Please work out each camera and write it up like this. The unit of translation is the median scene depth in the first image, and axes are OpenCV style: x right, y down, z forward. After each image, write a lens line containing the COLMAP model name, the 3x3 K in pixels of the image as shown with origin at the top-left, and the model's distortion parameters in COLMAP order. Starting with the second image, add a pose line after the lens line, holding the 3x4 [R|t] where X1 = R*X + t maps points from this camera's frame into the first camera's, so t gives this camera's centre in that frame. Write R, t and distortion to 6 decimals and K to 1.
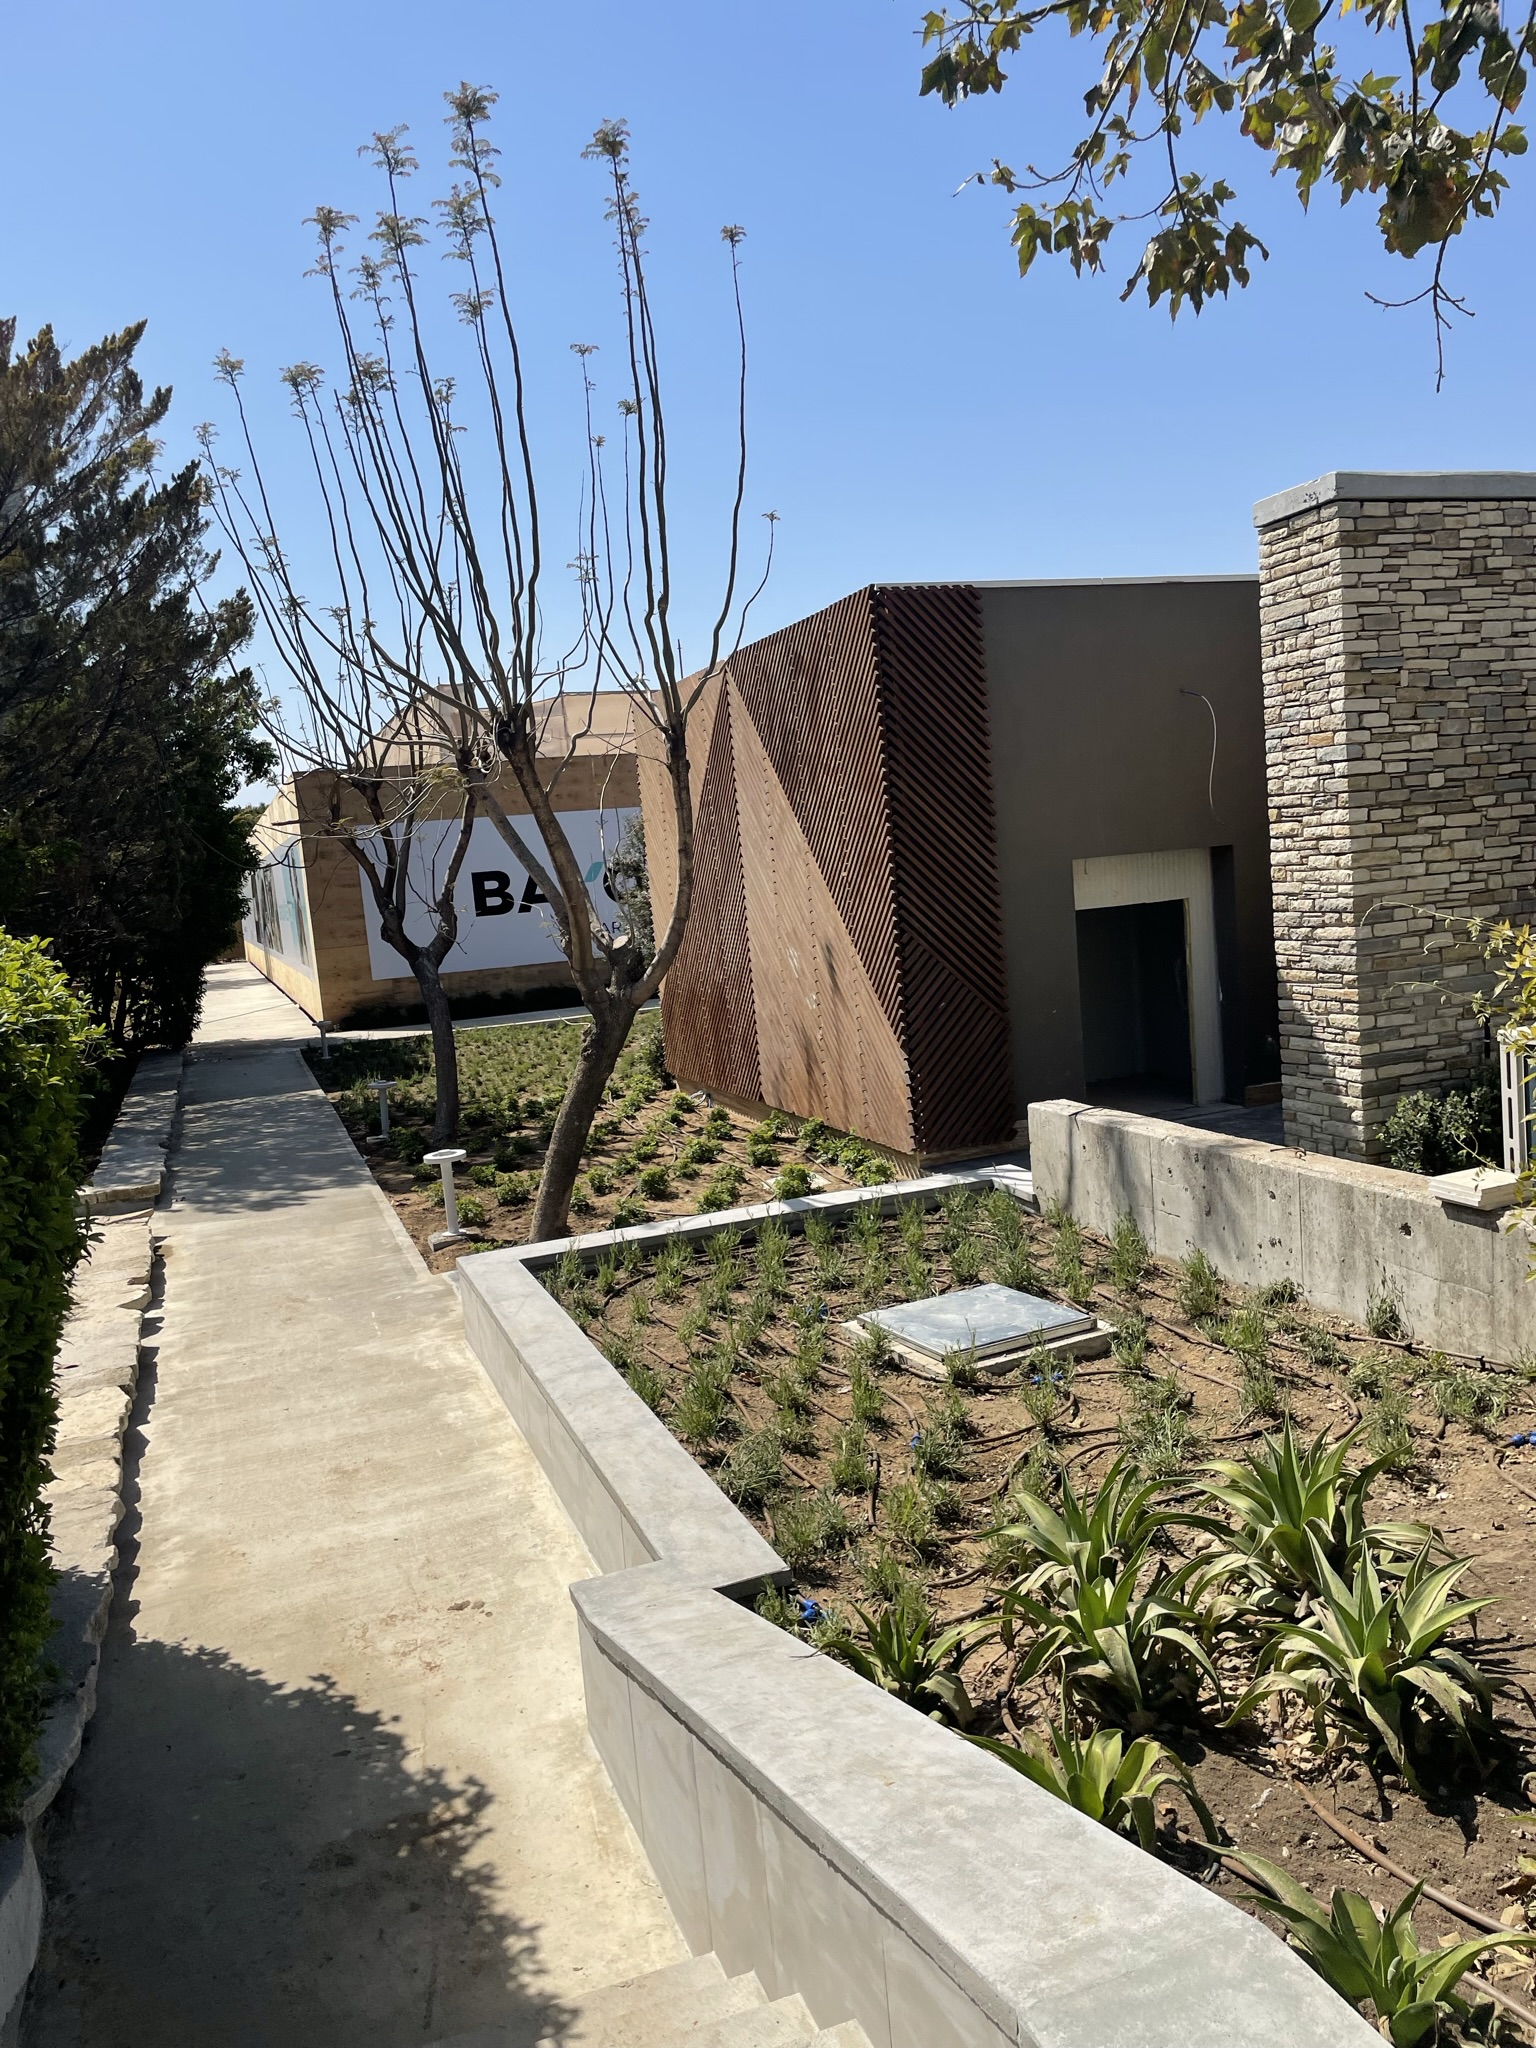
lens RADIAL K [[1538.8, 0, 792.8], [0, 1538.8, 1027.9], [0, 0, 1]] dist [0.090244, -0.117107]
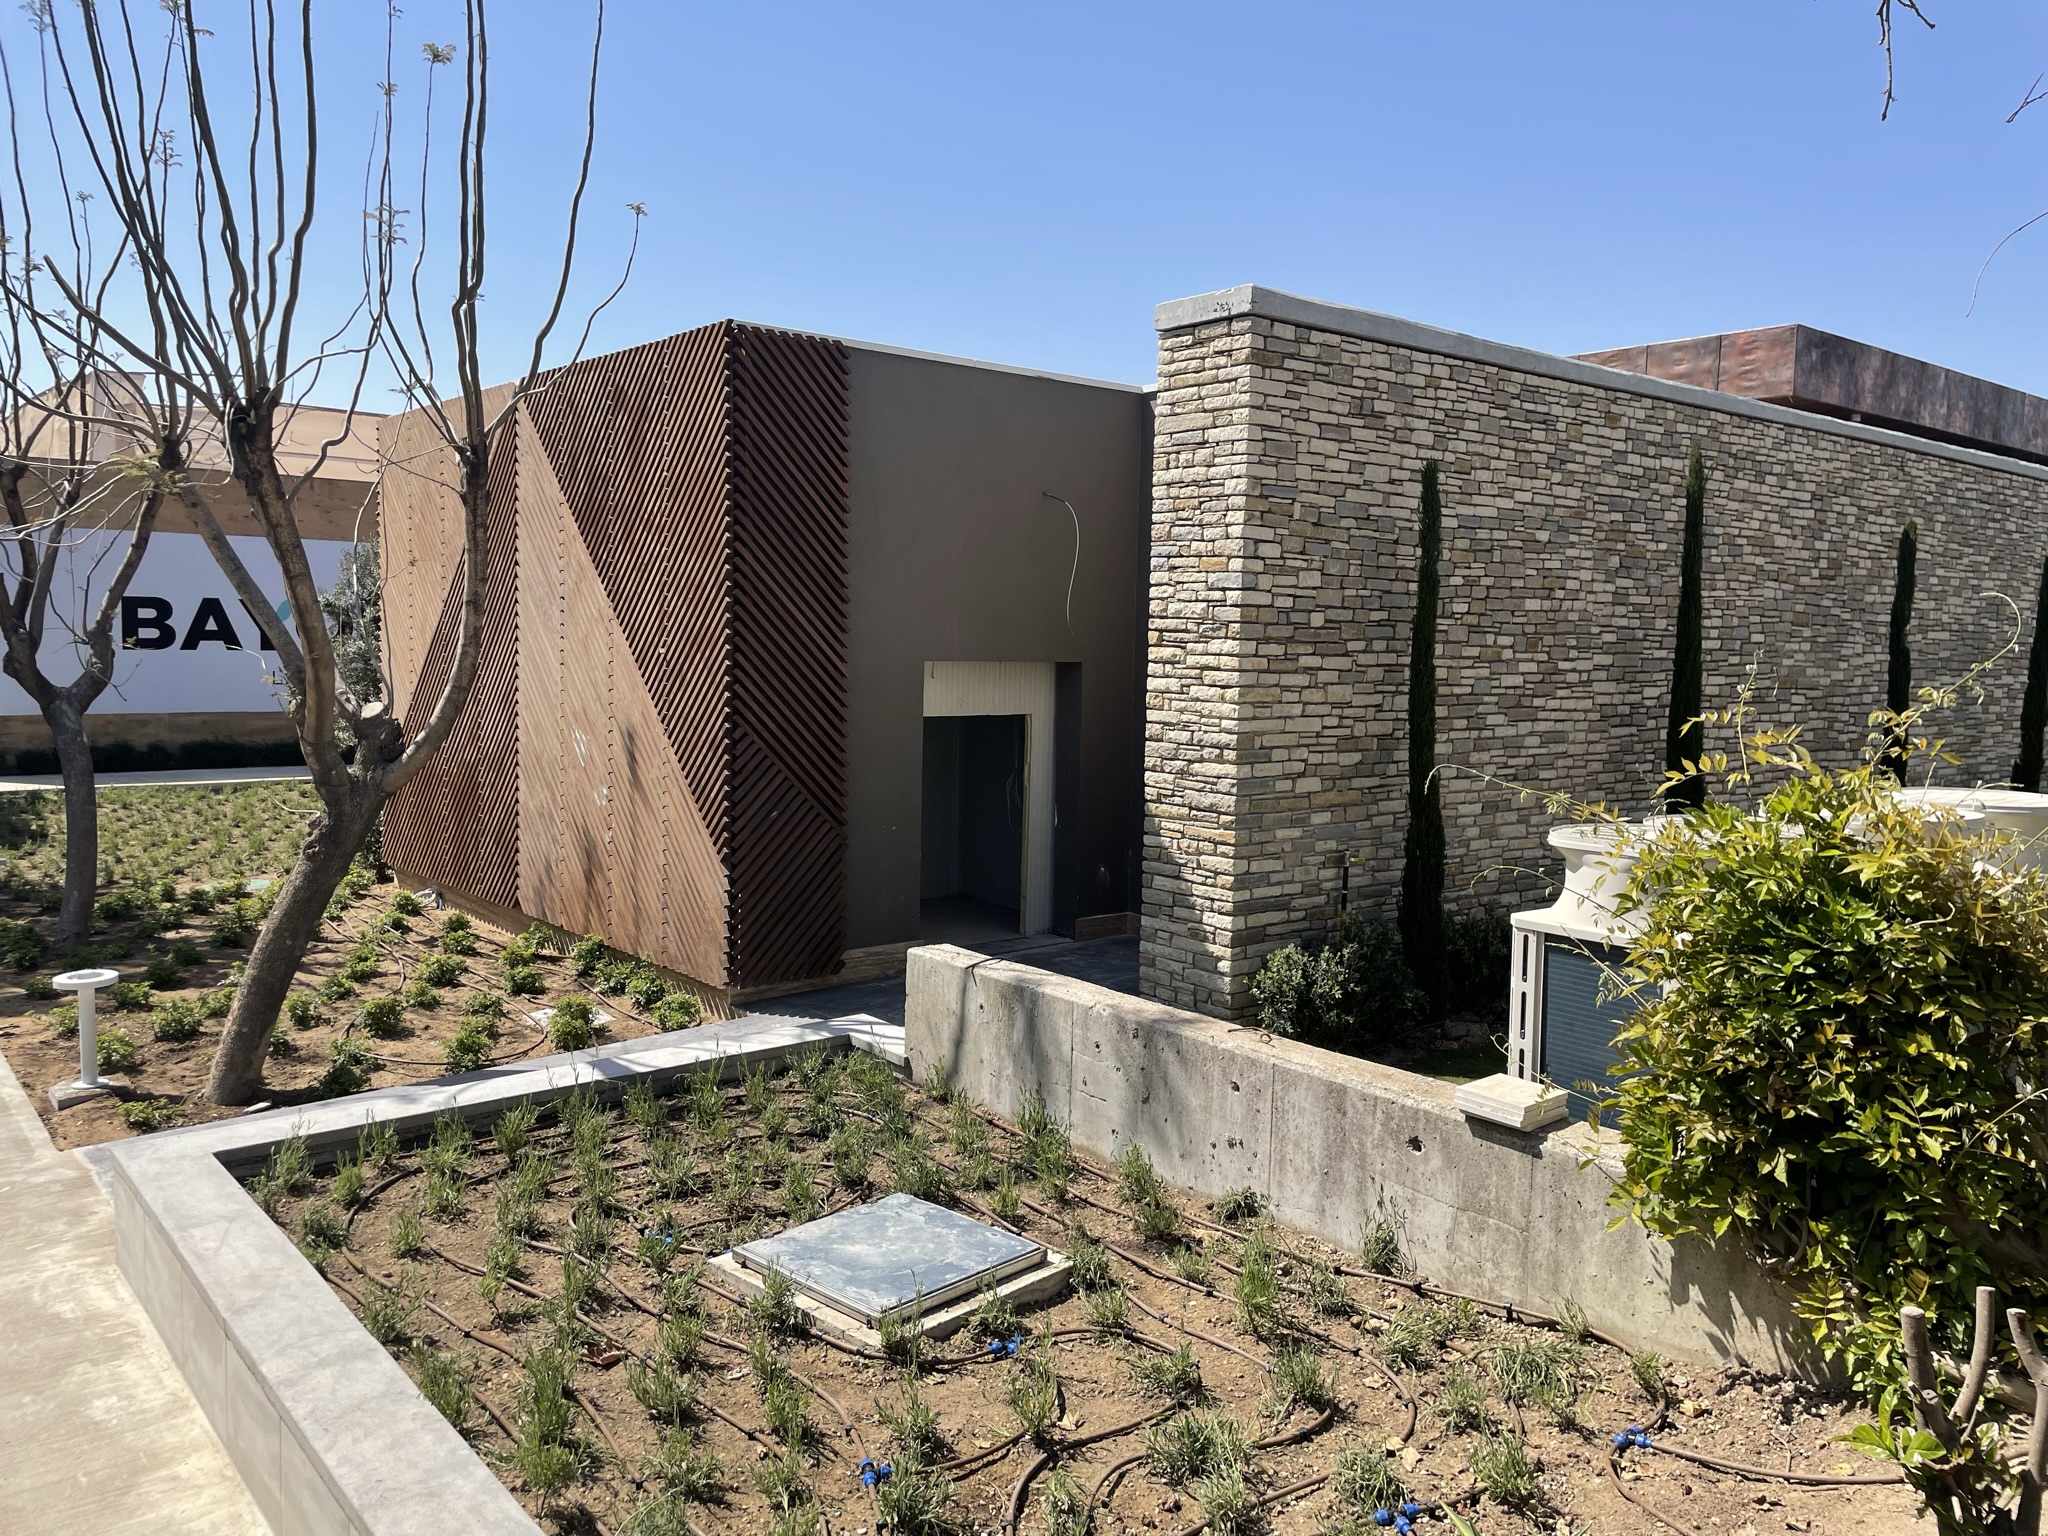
lens RADIAL K [[1538.8, 0, 1032.0], [0, 1538.8, 747.4], [0, 0, 1]] dist [0.090244, -0.117107]
pose [[0.940555, 0.078571, 0.330429, -0.062936], [-0.064079, 0.996453, -0.054544, -0.016709], [-0.333542, 0.030128, 0.942254, 0.161013]]
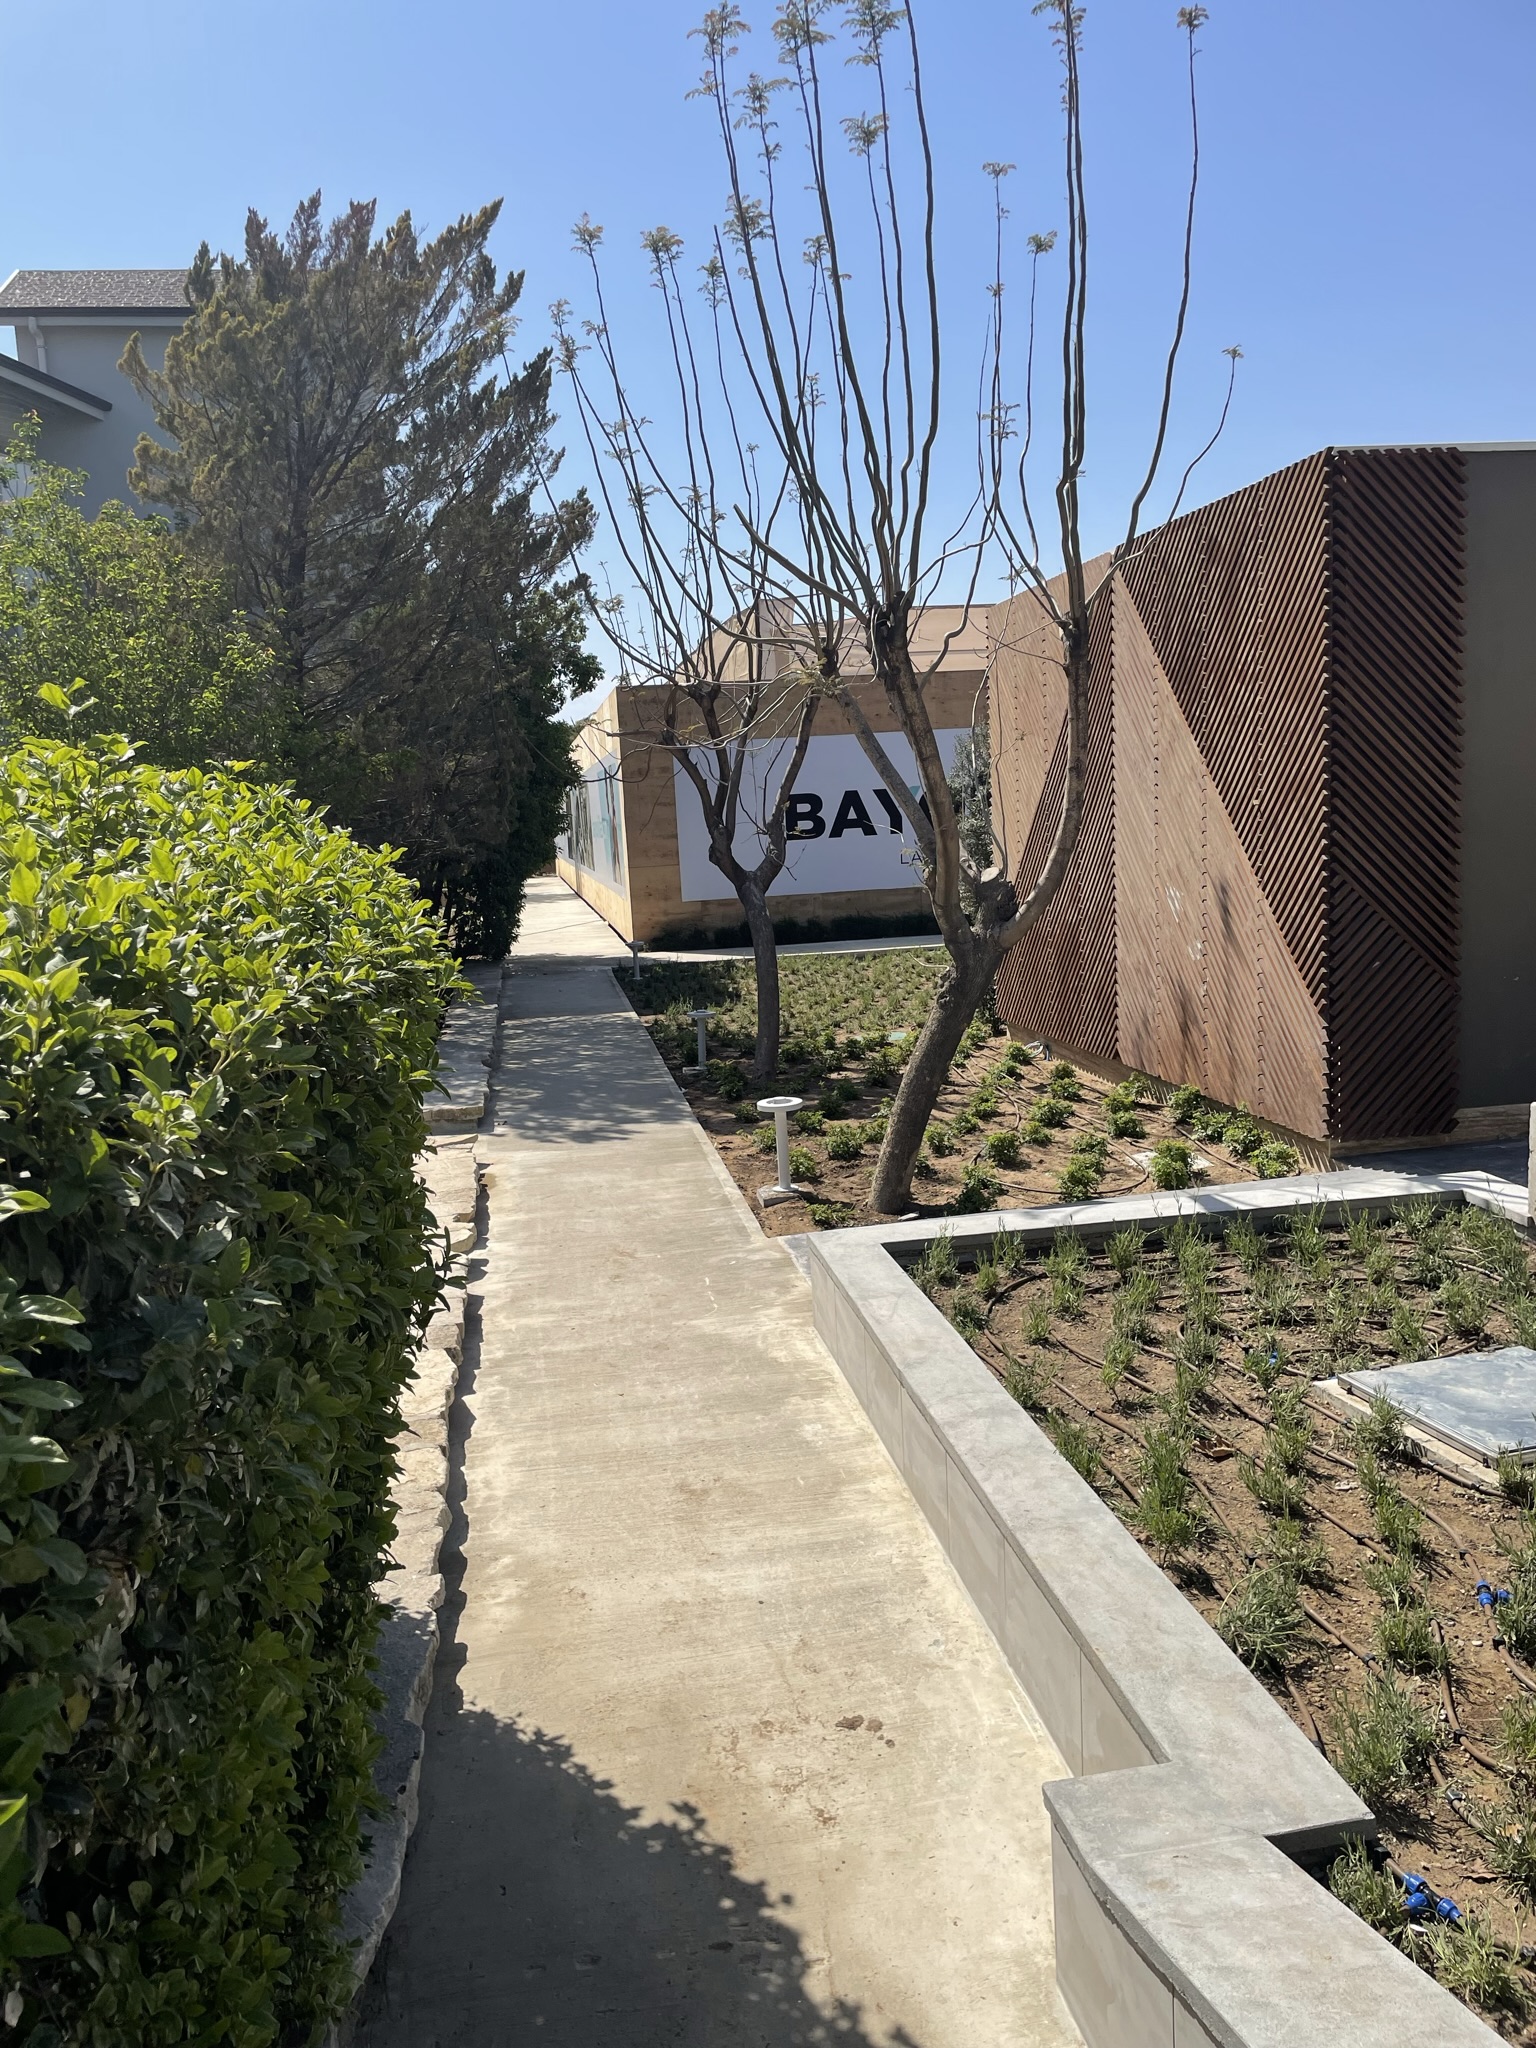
lens RADIAL K [[1538.8, 0, 756.5], [0, 1538.8, 1033.6], [0, 0, 1]] dist [0.090244, -0.117107]
pose [[0.977804, 0.061686, -0.200236, -0.067438], [-0.051723, 0.997167, 0.054618, -0.007405], [0.203038, -0.043049, 0.978224, 0.130052]]
